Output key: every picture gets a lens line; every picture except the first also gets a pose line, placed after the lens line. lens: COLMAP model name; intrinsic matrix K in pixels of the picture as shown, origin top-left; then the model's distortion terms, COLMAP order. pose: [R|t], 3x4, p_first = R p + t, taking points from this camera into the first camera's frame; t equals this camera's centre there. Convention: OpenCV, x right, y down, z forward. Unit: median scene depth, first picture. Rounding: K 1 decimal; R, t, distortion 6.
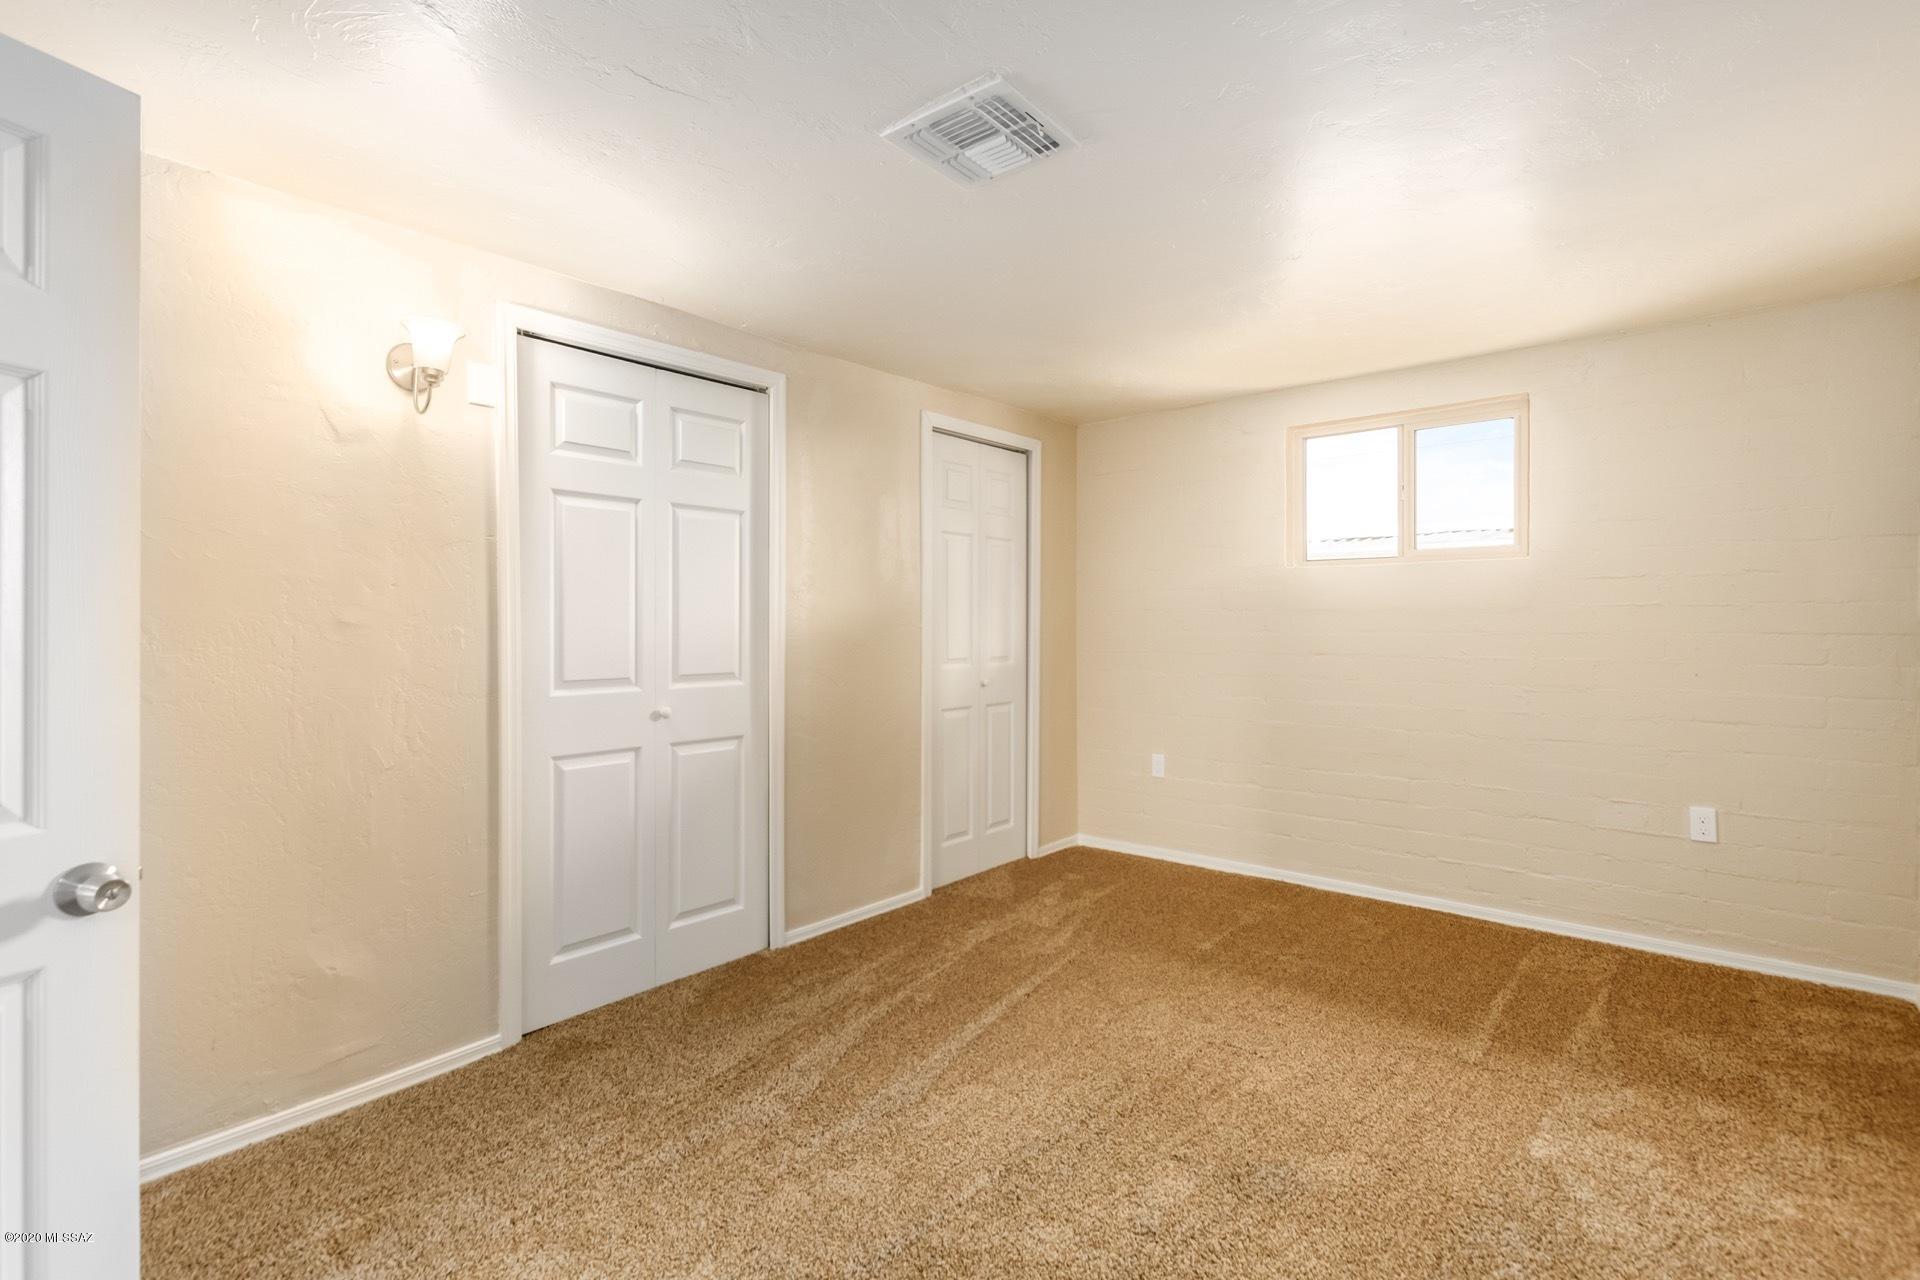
lens RADIAL K [[911.3, 0, 940.7], [0, 911.3, 637.6], [0, 0, 1]] dist [0.002893, 0.000557]
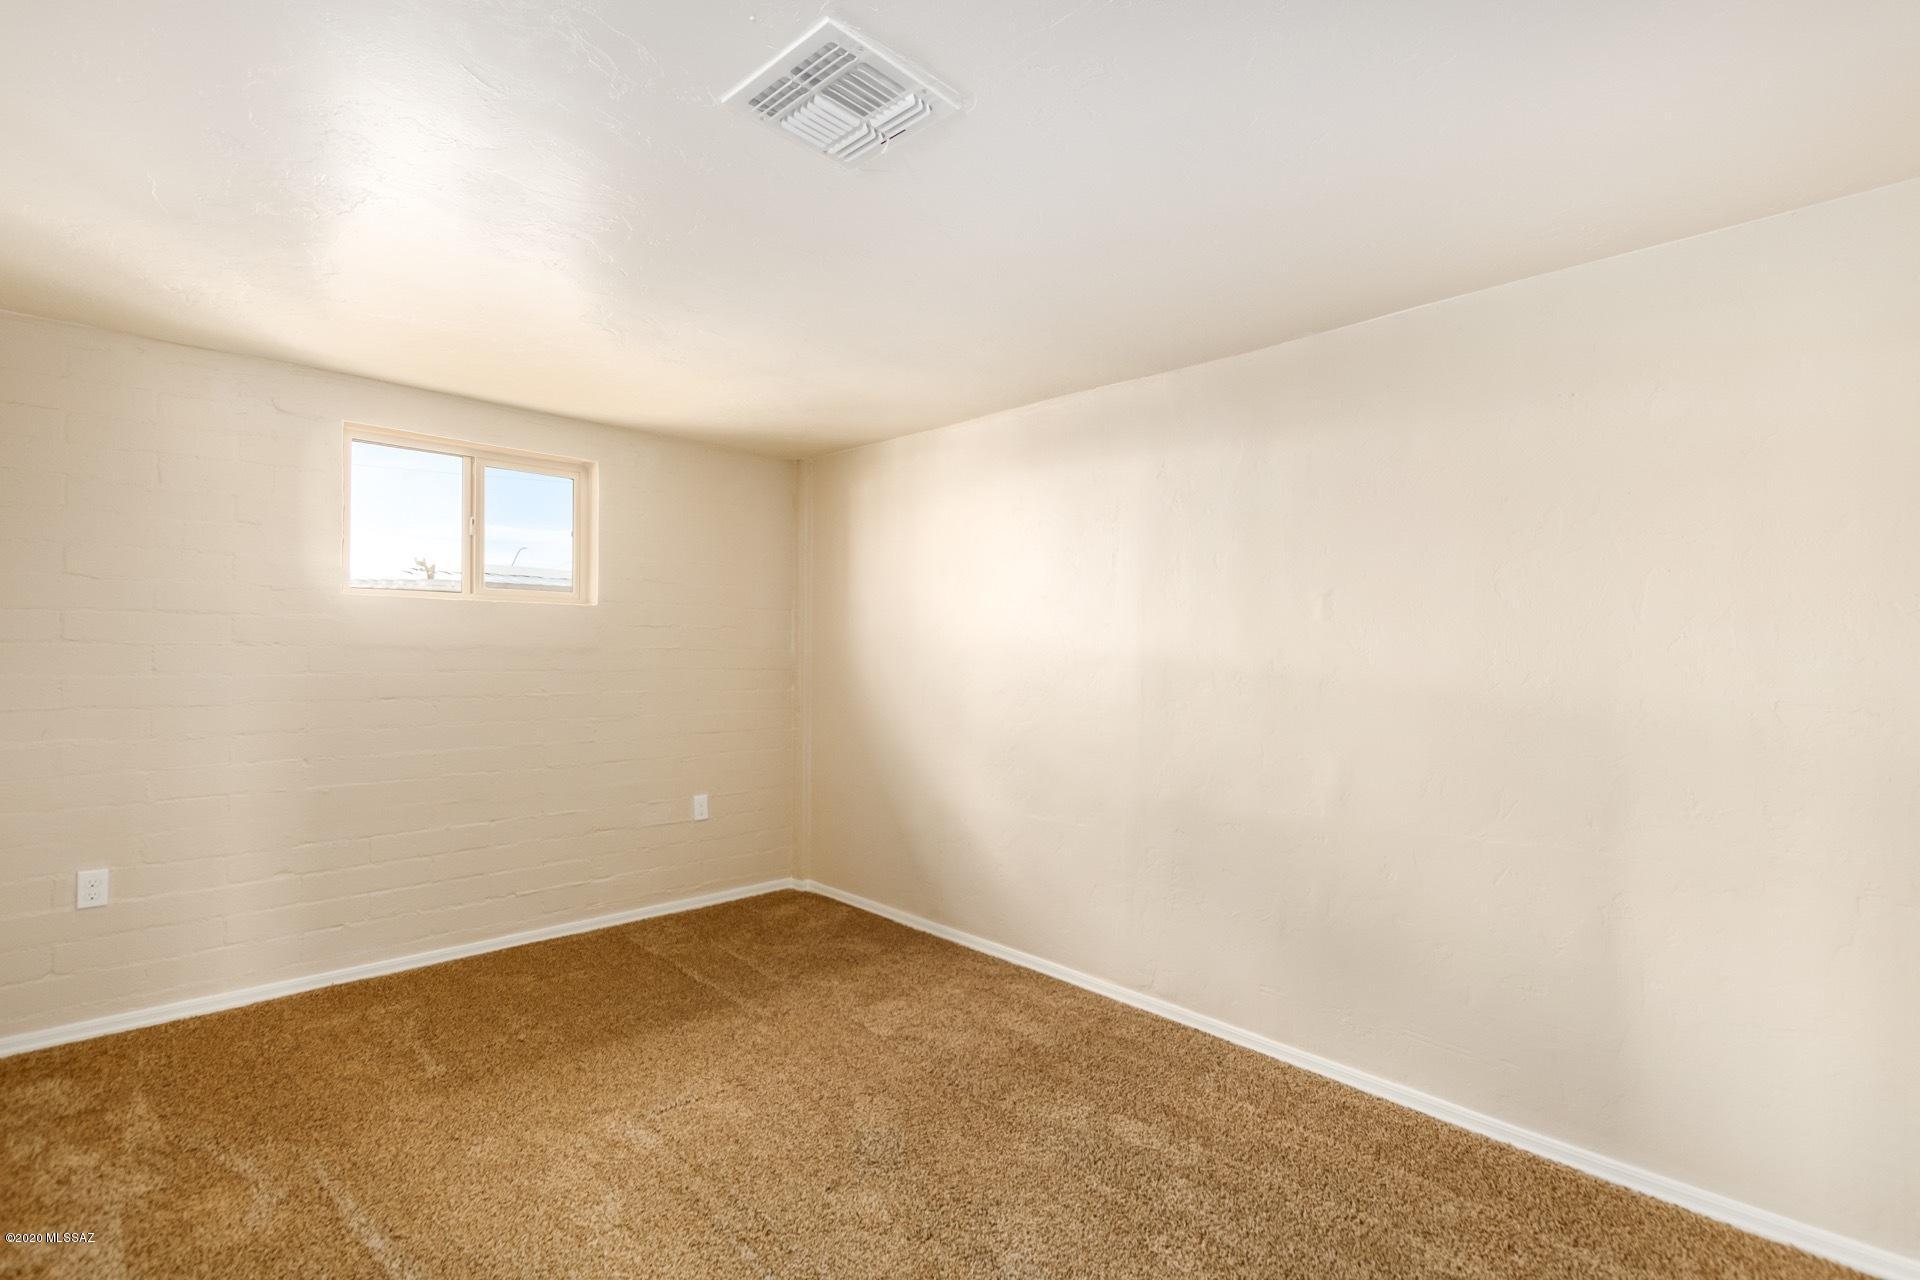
lens RADIAL K [[911.3, 0, 940.2], [0, 911.3, 646.5], [0, 0, 1]] dist [0.002893, 0.000557]
pose [[0.057813, 0.013839, 0.998232, -0.475604], [0.010922, 0.999835, -0.014493, -0.014354], [-0.998268, 0.011740, 0.057652, 0.499517]]
